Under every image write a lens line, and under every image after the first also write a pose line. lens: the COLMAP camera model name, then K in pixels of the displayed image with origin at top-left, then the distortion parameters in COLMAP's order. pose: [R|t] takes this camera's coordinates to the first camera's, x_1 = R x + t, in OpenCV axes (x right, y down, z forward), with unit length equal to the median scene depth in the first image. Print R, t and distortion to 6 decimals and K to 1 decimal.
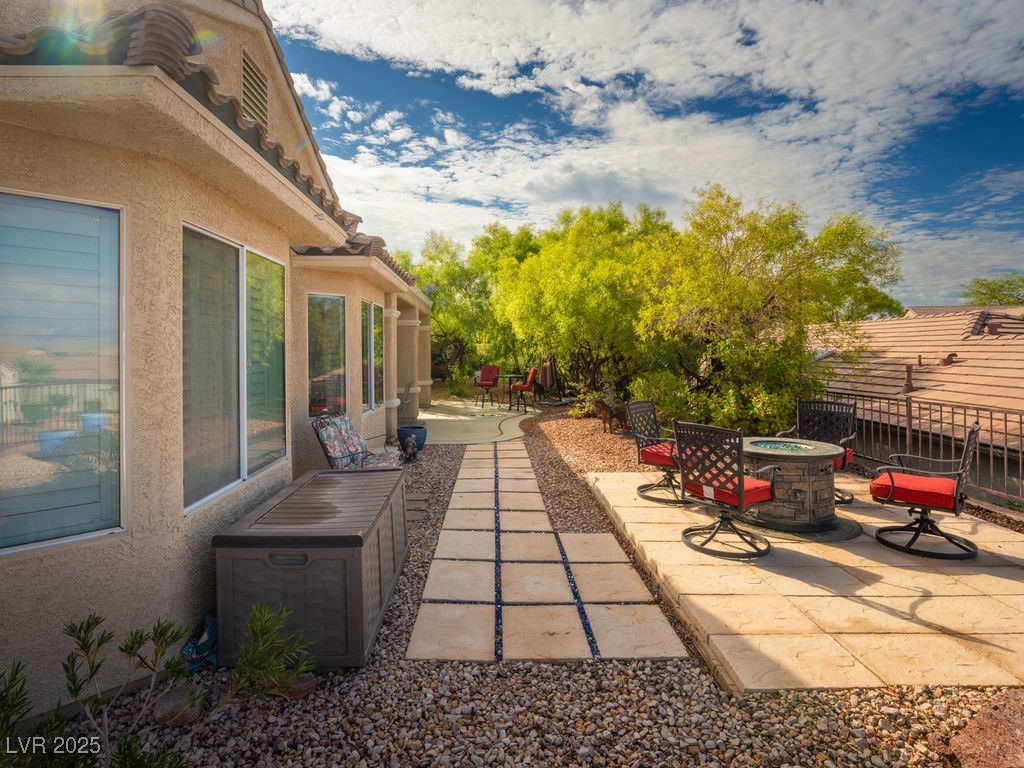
lens RADIAL K [[548.9, 0, 491.3], [0, 548.9, 338.6], [0, 0, 1]] dist [-0.011265, -0.000203]
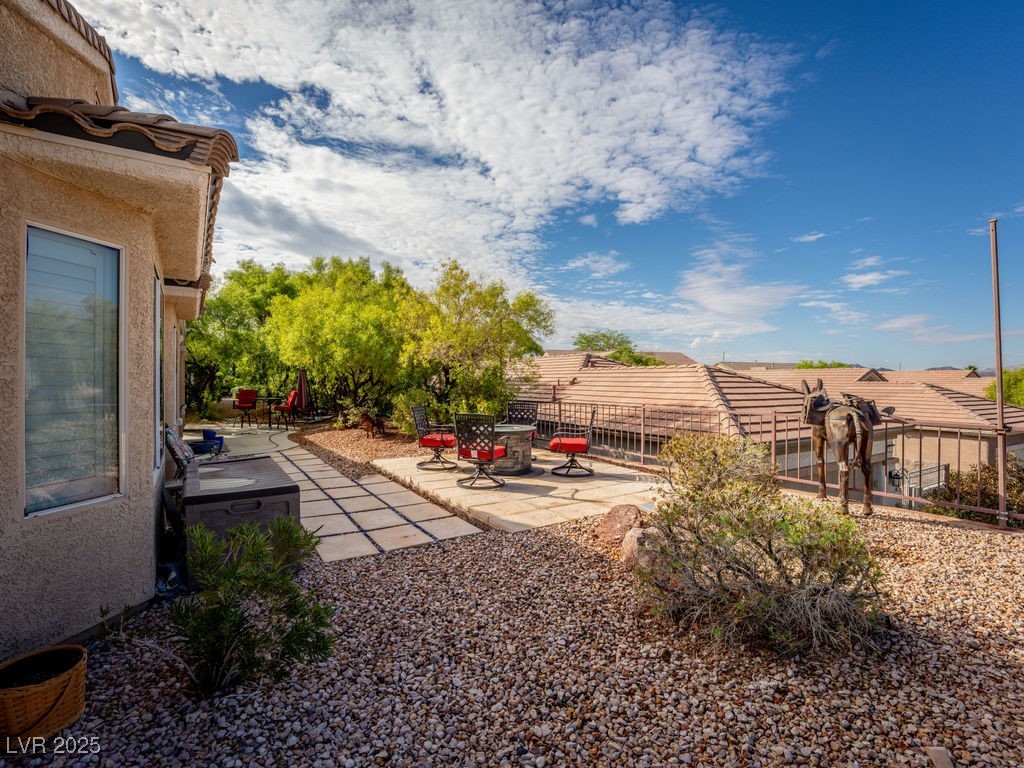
lens RADIAL K [[471.2, 0, 489.4], [0, 471.2, 383.8], [0, 0, 1]] dist [0.001373, 0.000154]
pose [[0.856448, -0.003170, 0.516224, -0.284424], [-0.011719, 0.999604, 0.025582, 0.024866], [-0.516100, -0.027959, 0.856072, -0.237669]]
